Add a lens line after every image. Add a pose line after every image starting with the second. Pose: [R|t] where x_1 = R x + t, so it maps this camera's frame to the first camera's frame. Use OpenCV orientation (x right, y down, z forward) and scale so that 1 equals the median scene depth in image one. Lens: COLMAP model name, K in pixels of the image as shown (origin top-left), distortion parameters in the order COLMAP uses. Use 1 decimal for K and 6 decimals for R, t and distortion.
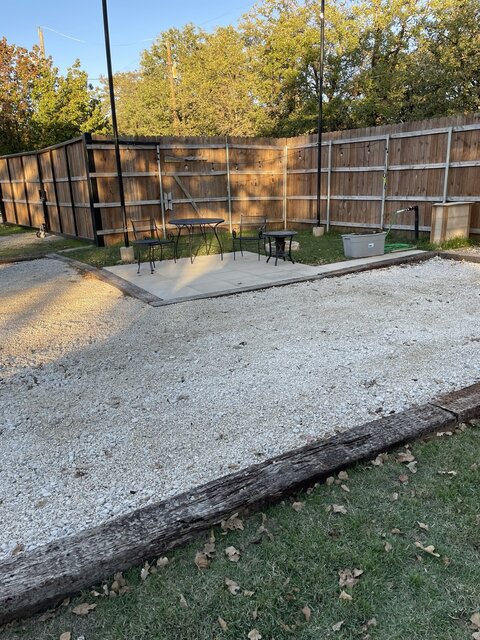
lens RADIAL K [[474.4, 0, 240.0], [0, 474.4, 320.0], [0, 0, 1]] dist [0.041934, -0.006278]
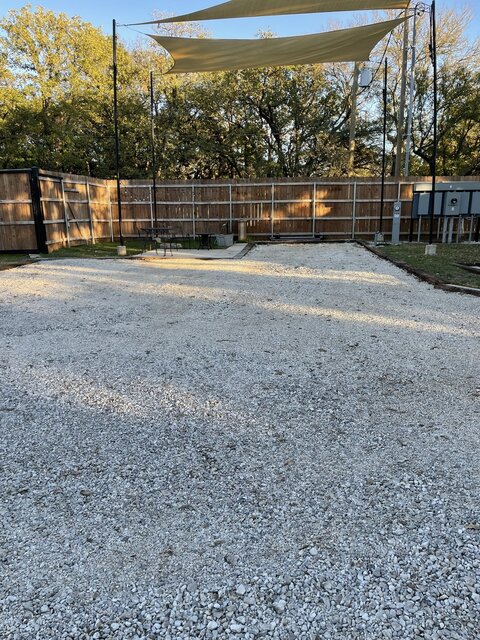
lens RADIAL K [[474.4, 0, 240.0], [0, 474.4, 320.0], [0, 0, 1]] dist [0.041934, -0.006278]
pose [[0.664627, -0.144207, 0.733127, -0.809327], [0.197890, 0.980133, 0.013393, 0.100830], [-0.720494, 0.136177, 0.679959, -0.223867]]
